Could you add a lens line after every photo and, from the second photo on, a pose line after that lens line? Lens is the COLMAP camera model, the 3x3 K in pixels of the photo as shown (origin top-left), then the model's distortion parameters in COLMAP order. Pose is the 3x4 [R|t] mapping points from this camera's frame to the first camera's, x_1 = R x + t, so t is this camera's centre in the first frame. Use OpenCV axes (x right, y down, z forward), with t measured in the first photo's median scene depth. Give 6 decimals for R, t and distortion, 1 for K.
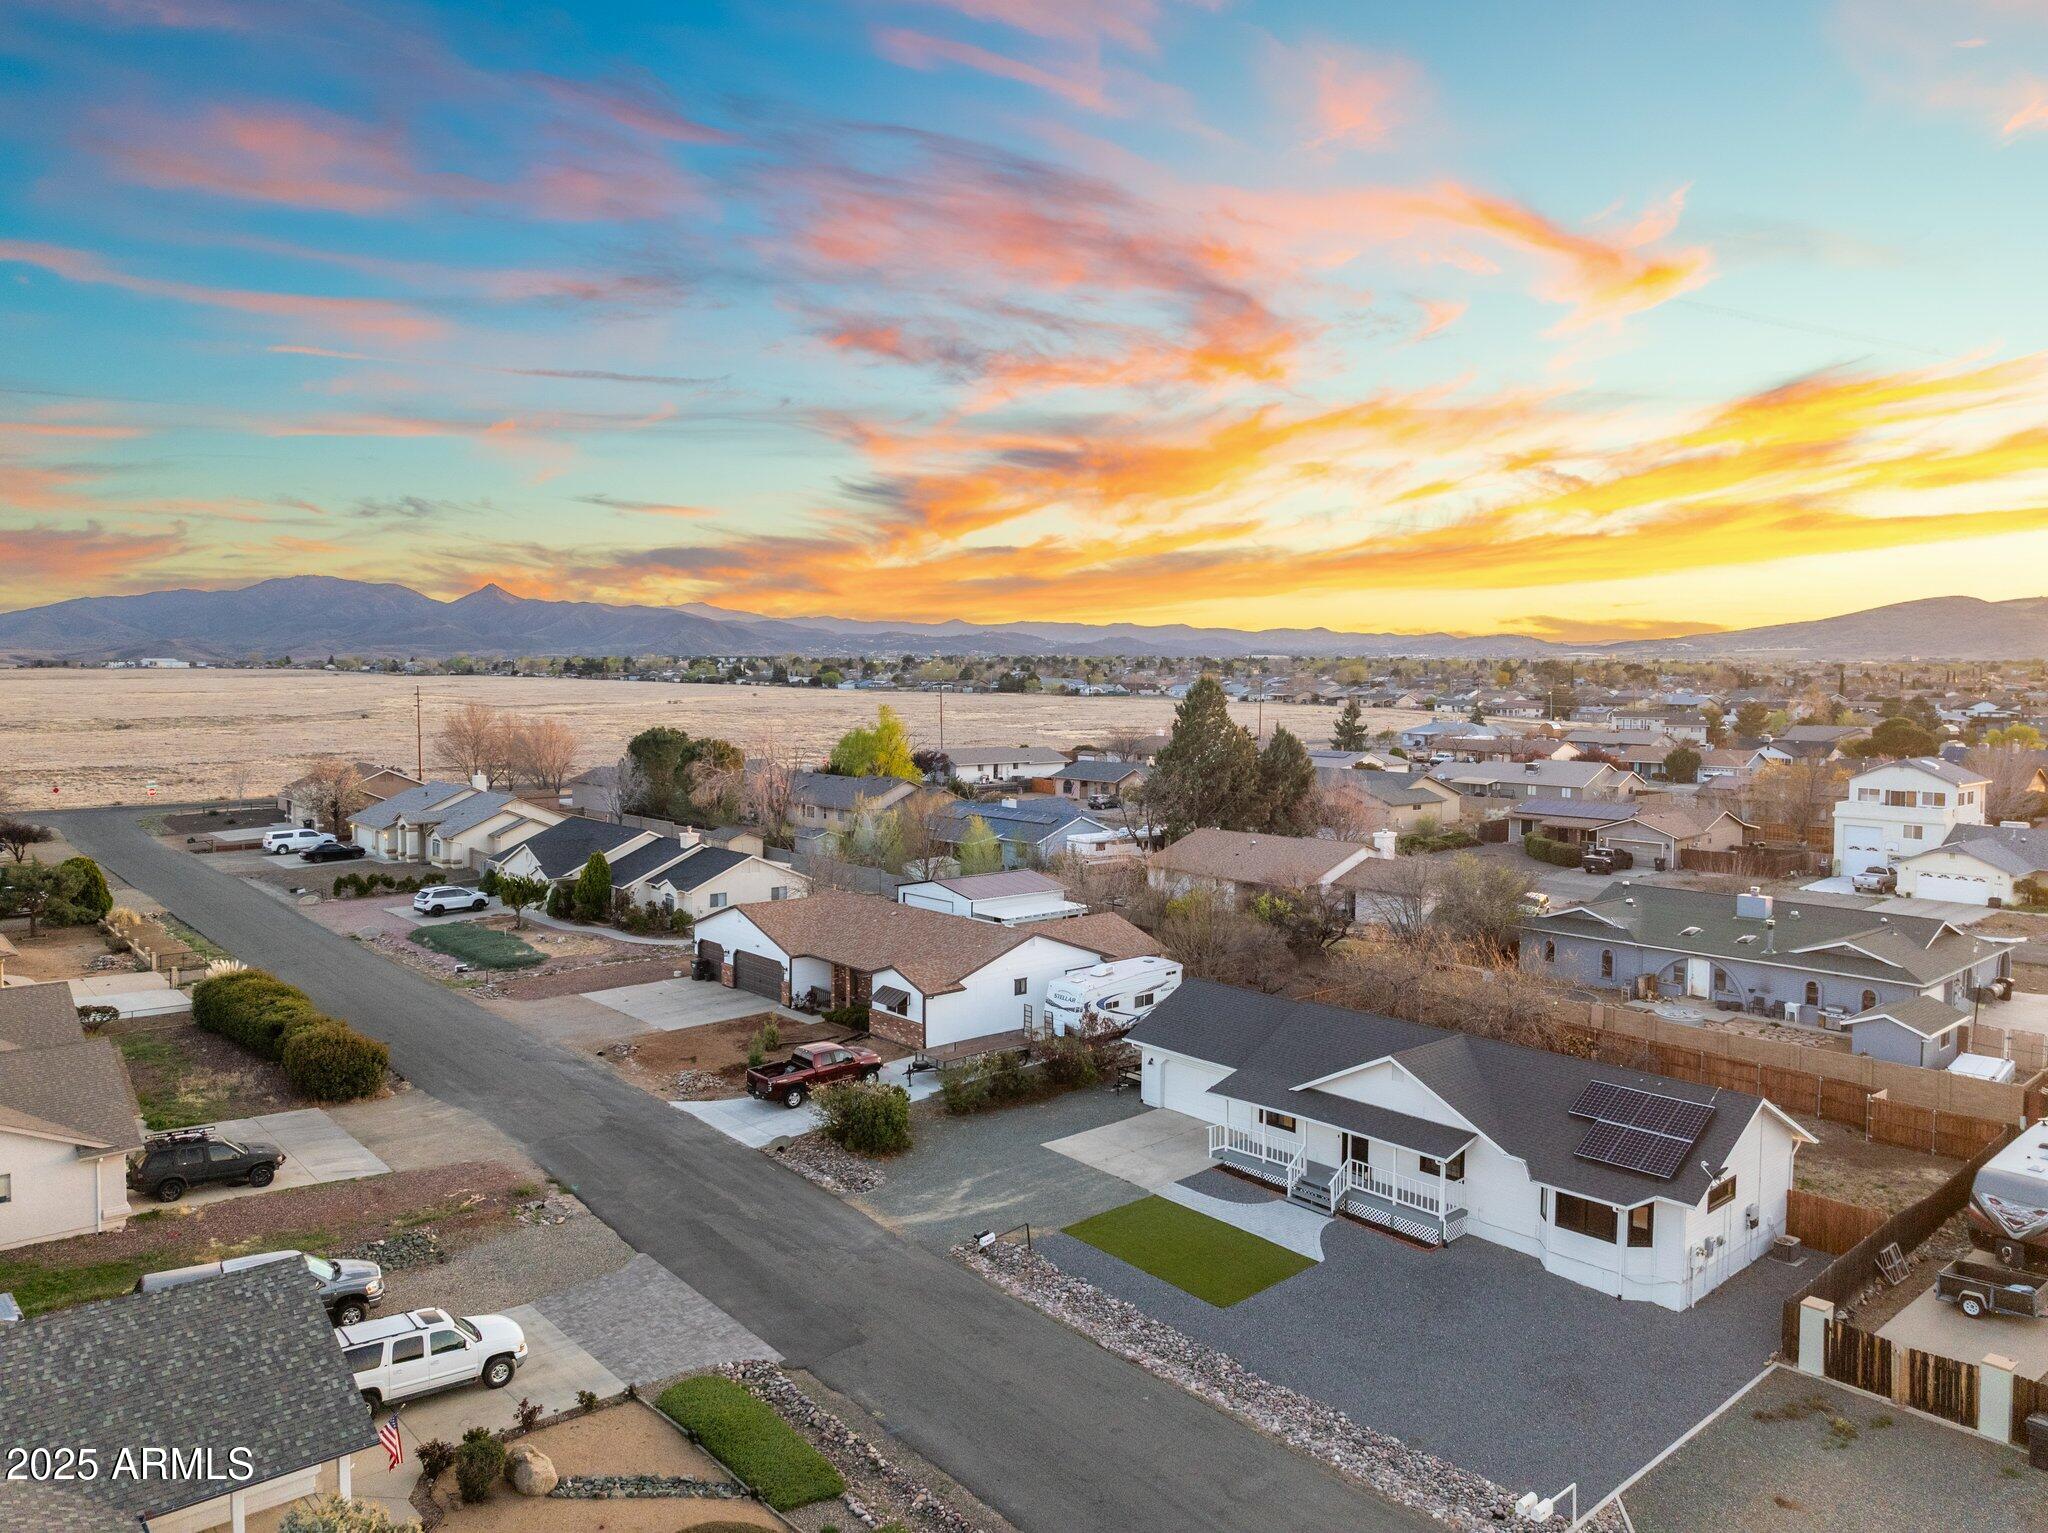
lens RADIAL K [[1470.7, 0, 990.8], [0, 1470.7, 800.2], [0, 0, 1]] dist [-0.033912, -0.002680]
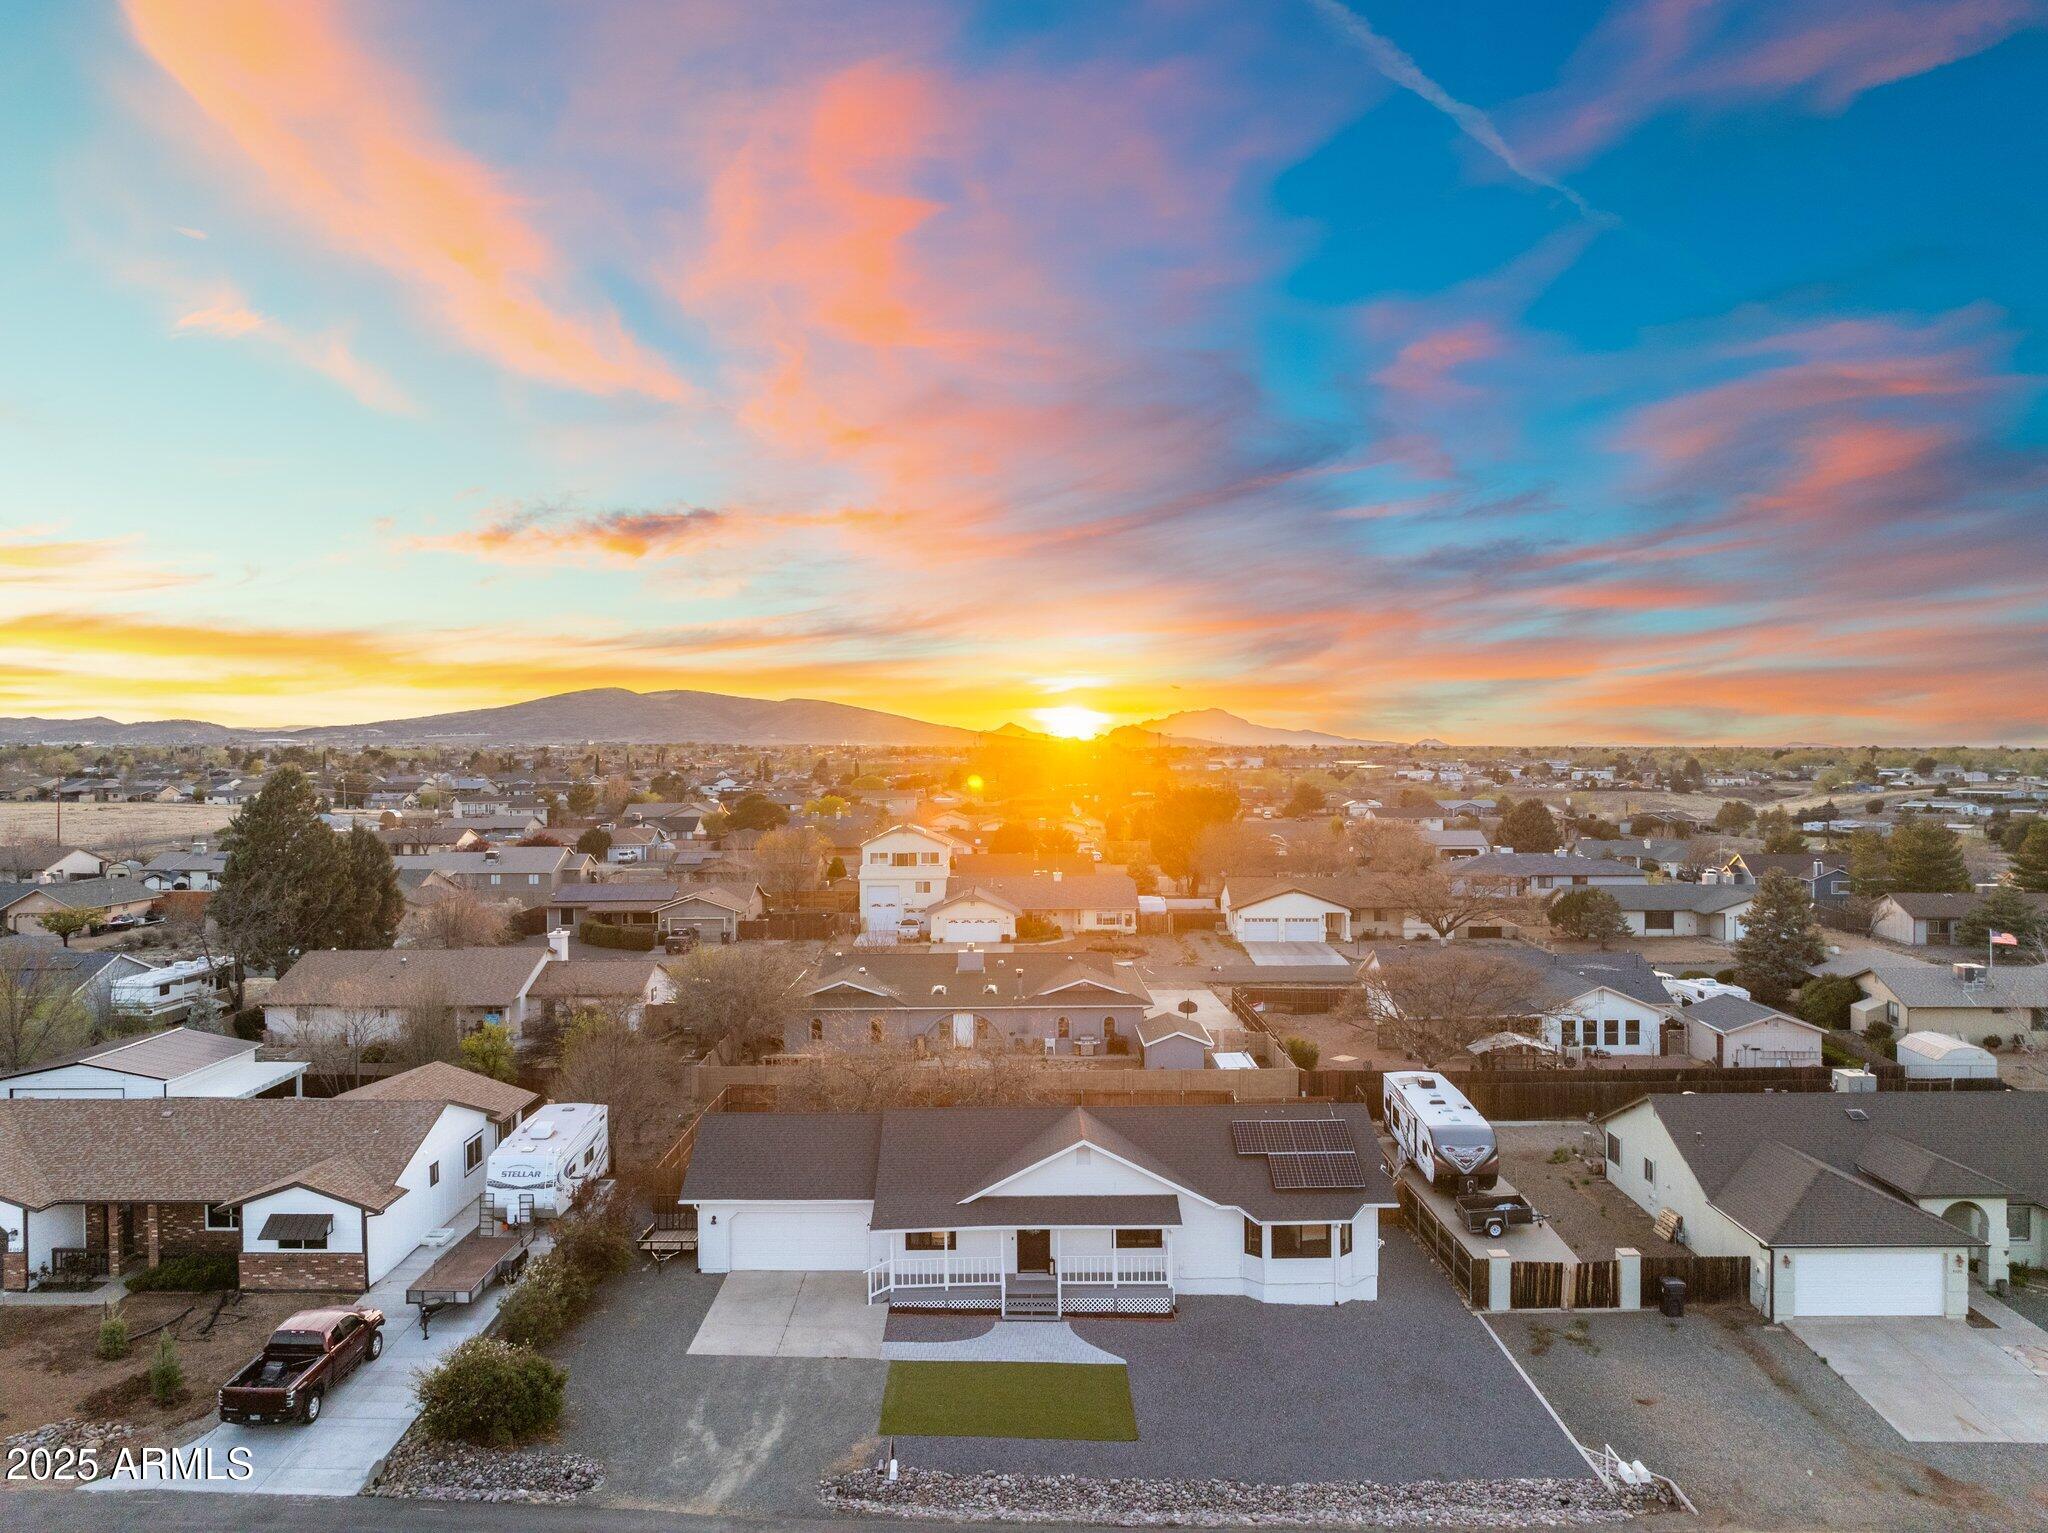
lens RADIAL K [[1470.7, 0, 1035.7], [0, 1470.7, 786.8], [0, 0, 1]] dist [-0.033912, -0.002680]
pose [[0.635238, -0.026534, 0.771860, -0.437771], [0.078478, 0.996454, -0.030333, -0.030829], [-0.768319, 0.079842, 0.635068, 0.323663]]
